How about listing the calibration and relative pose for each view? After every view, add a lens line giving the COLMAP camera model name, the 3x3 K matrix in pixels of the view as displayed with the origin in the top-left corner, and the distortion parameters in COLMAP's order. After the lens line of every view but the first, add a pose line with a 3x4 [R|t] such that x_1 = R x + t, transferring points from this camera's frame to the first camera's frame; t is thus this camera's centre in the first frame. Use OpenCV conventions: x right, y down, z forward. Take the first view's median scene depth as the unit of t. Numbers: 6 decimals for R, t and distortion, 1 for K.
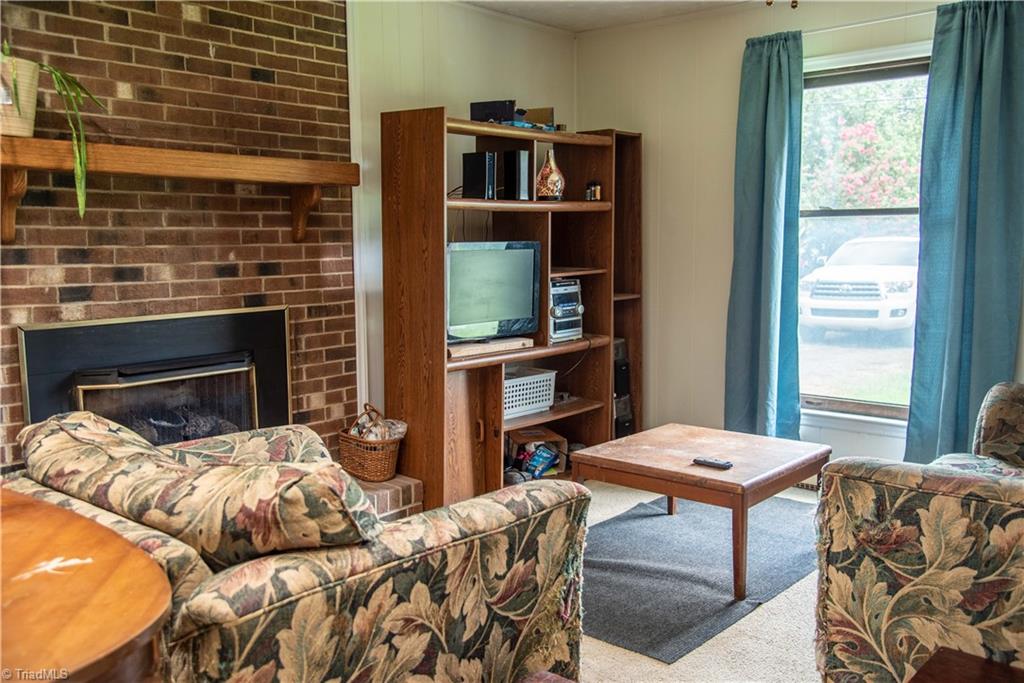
lens RADIAL K [[909.8, 0, 512.6], [0, 909.8, 347.9], [0, 0, 1]] dist [-0.015823, 0.086520]
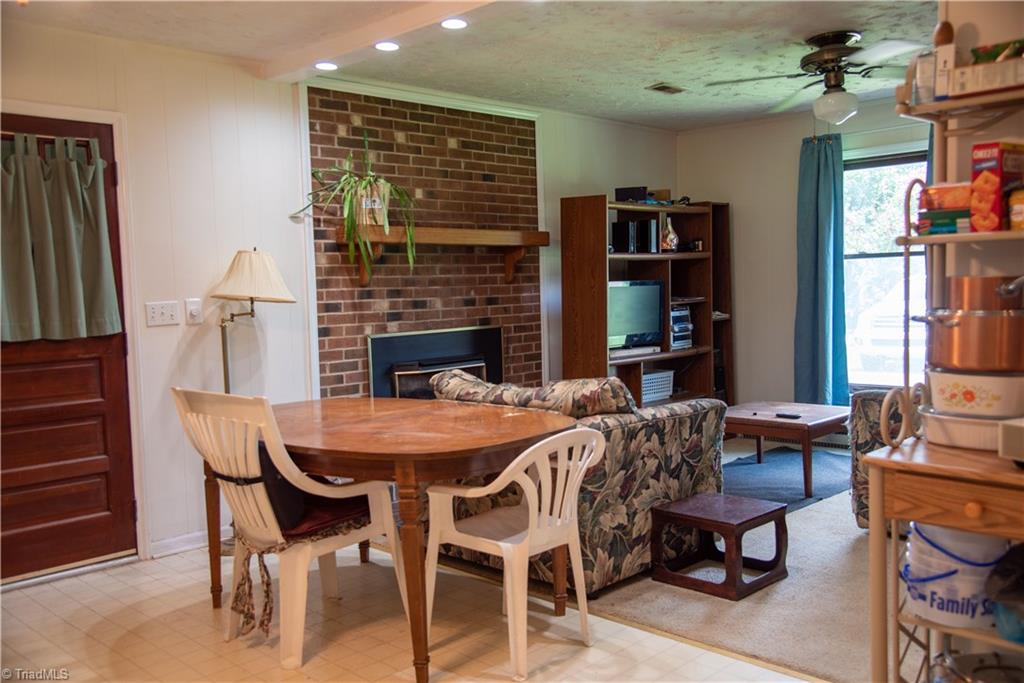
lens RADIAL K [[903.6, 0, 521.3], [0, 903.6, 349.0], [0, 0, 1]] dist [-0.000020, 0.026466]
pose [[0.998020, -0.017803, -0.060327, -0.131937], [0.014820, 0.998662, -0.049546, 0.073410], [0.061128, 0.048554, 0.996948, -0.539001]]
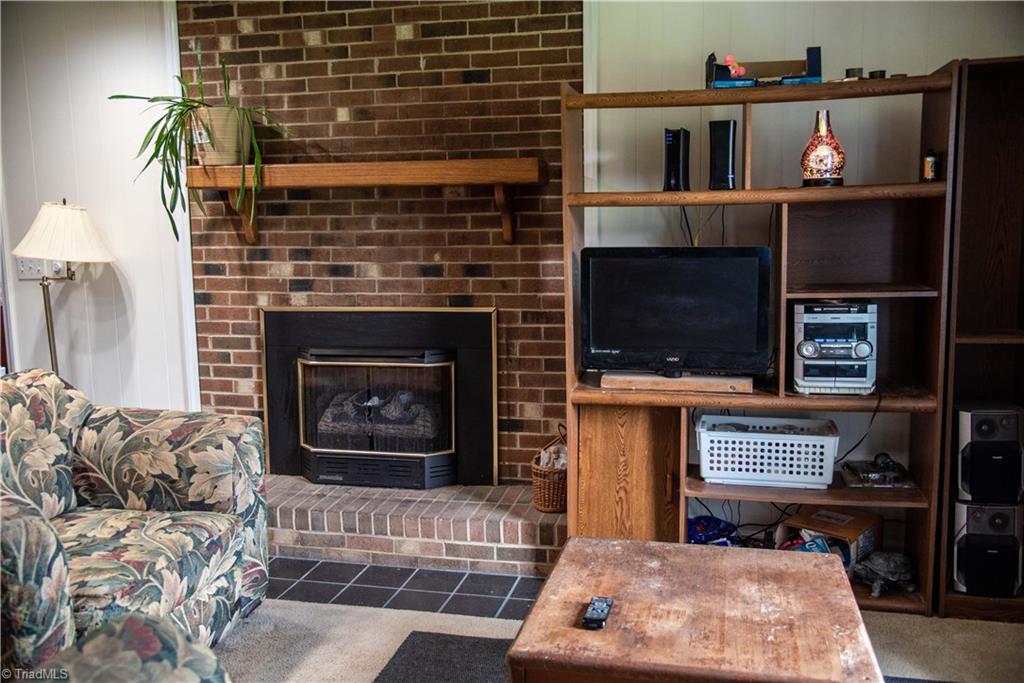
lens RADIAL K [[909.8, 0, 512.8], [0, 909.8, 349.3], [0, 0, 1]] dist [-0.015823, 0.086520]
pose [[0.470817, 0.116221, -0.874542, 0.655808], [-0.099902, 0.991932, 0.078038, -0.085365], [0.876556, 0.050627, 0.478629, 0.577671]]
